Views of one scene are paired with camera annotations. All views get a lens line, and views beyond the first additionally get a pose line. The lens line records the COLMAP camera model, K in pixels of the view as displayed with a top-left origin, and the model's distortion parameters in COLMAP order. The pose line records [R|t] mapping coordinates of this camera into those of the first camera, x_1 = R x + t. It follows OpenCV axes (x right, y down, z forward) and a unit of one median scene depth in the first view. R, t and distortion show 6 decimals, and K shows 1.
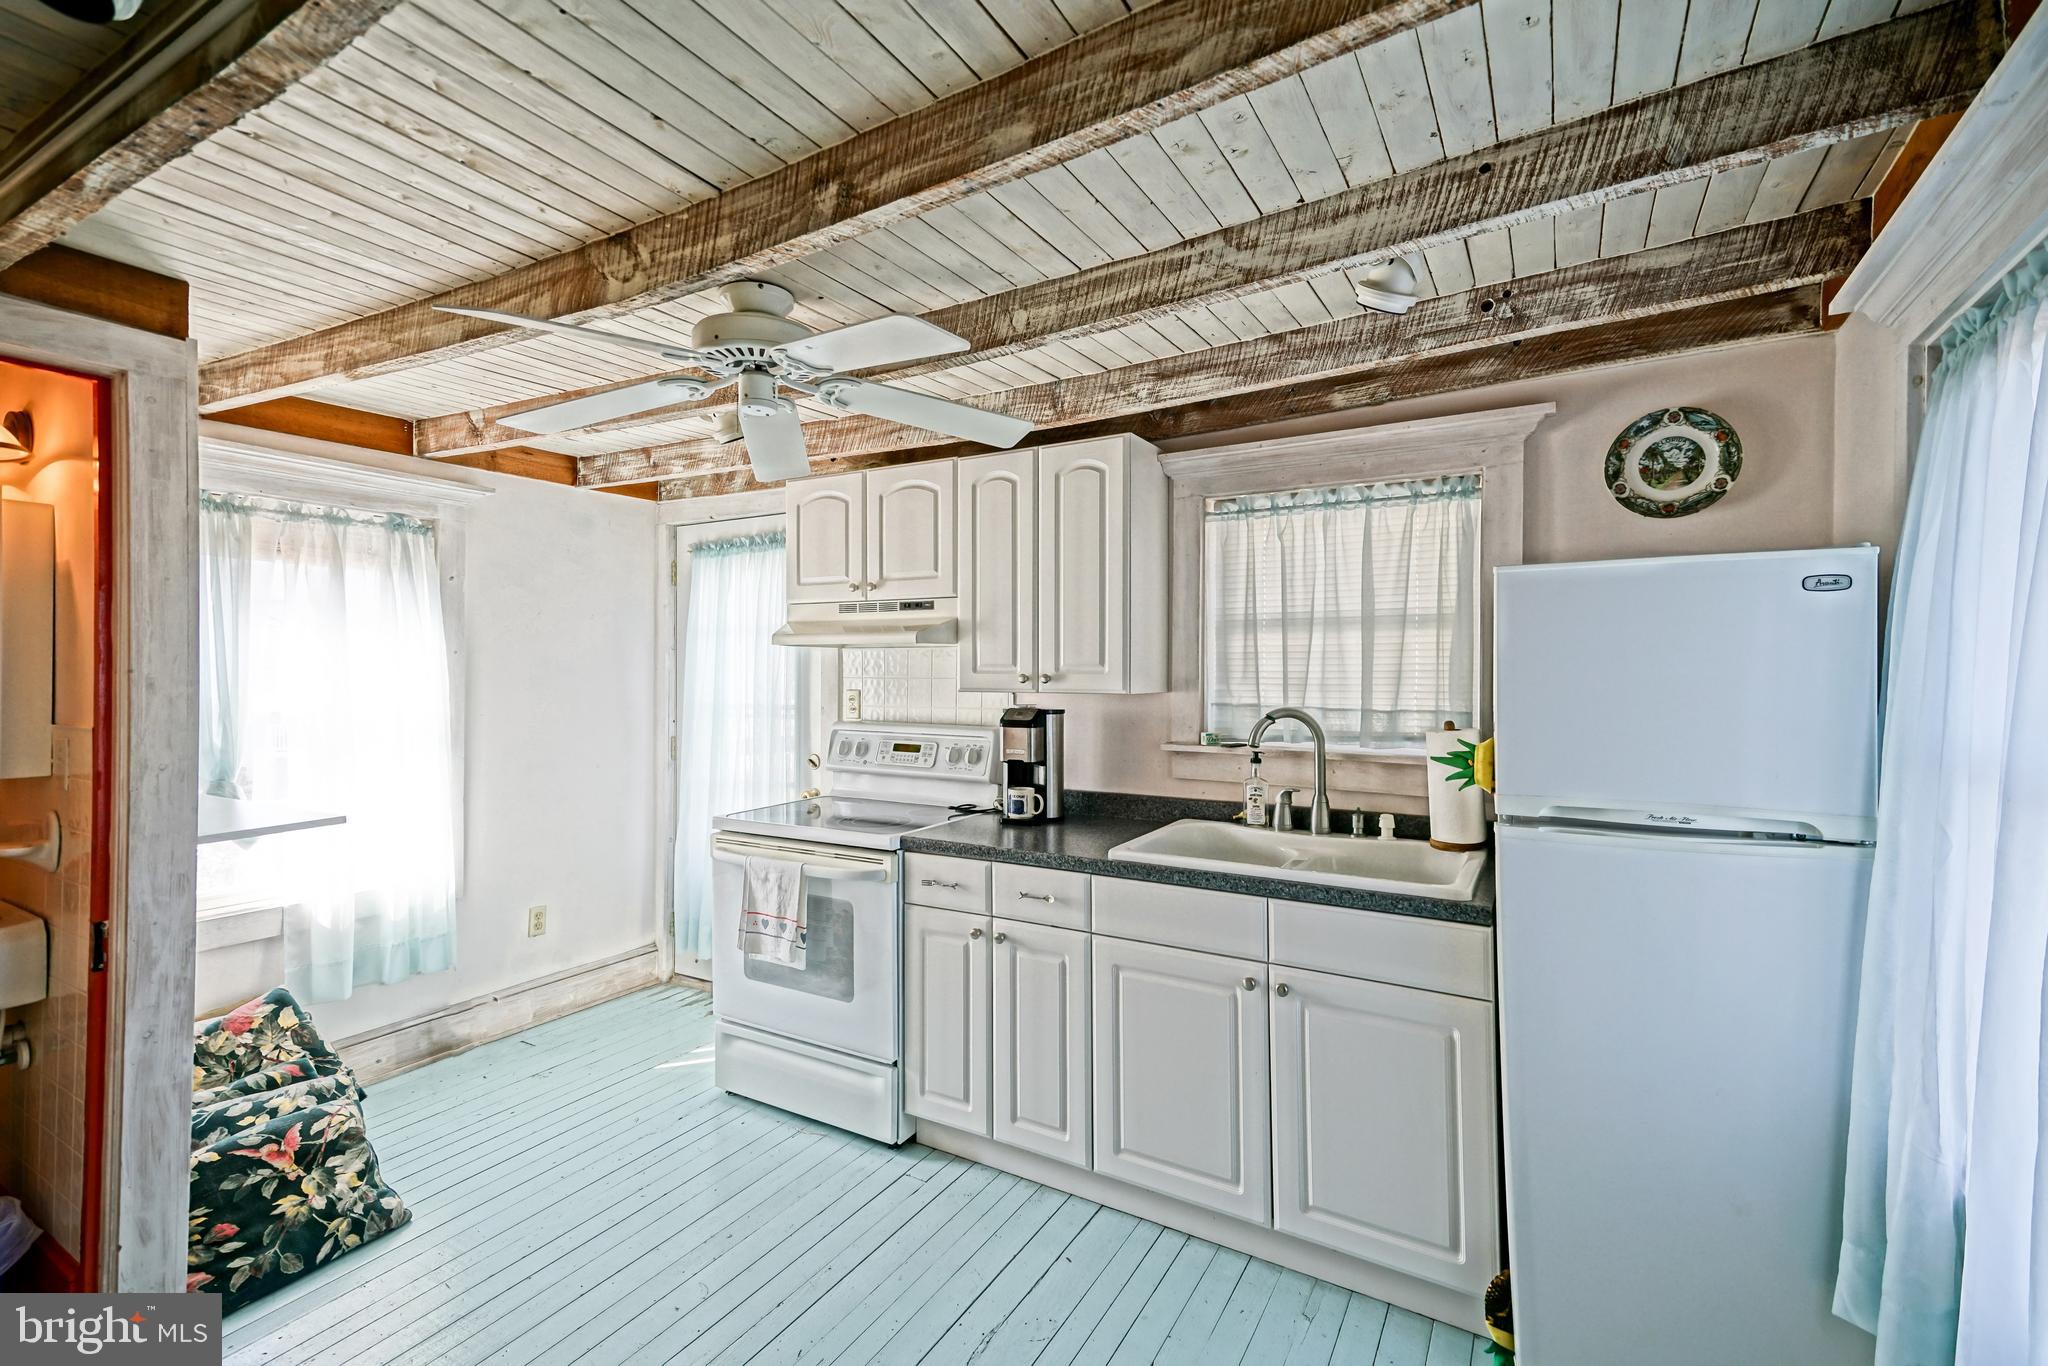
lens RADIAL K [[913.3, 0, 1022.9], [0, 913.3, 673.8], [0, 0, 1]] dist [0.043631, -0.002319]
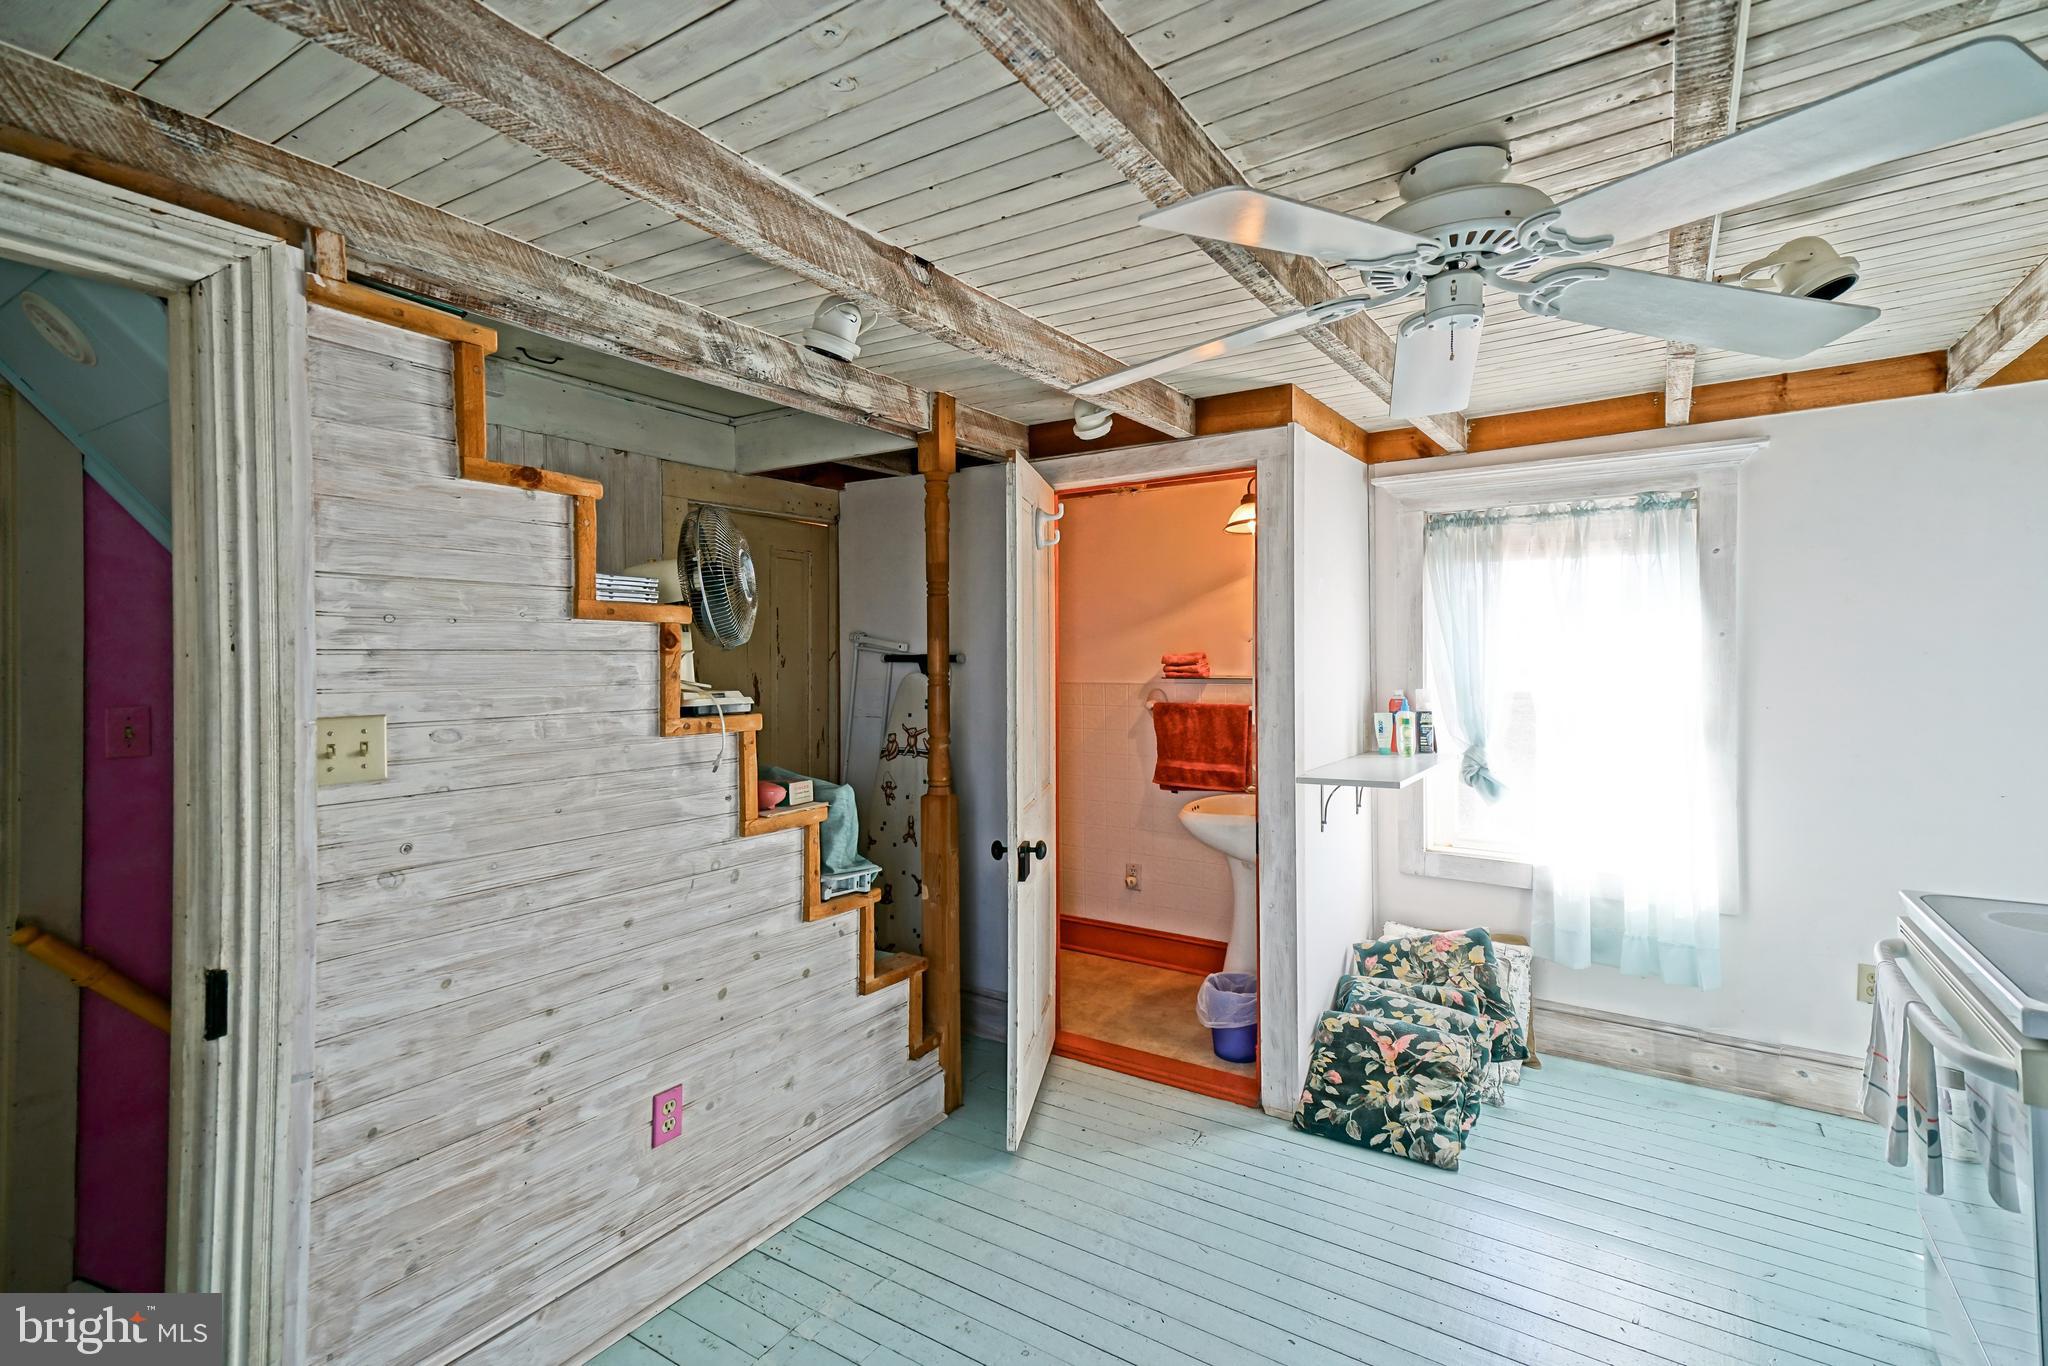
lens RADIAL K [[913.3, 0, 1081.3], [0, 913.3, 657.5], [0, 0, 1]] dist [0.043631, -0.002319]
pose [[-0.002574, 0.004677, -0.999986, 0.404621], [0.001341, 0.999988, 0.004674, -0.008722], [0.999996, -0.001329, -0.002580, 0.576646]]
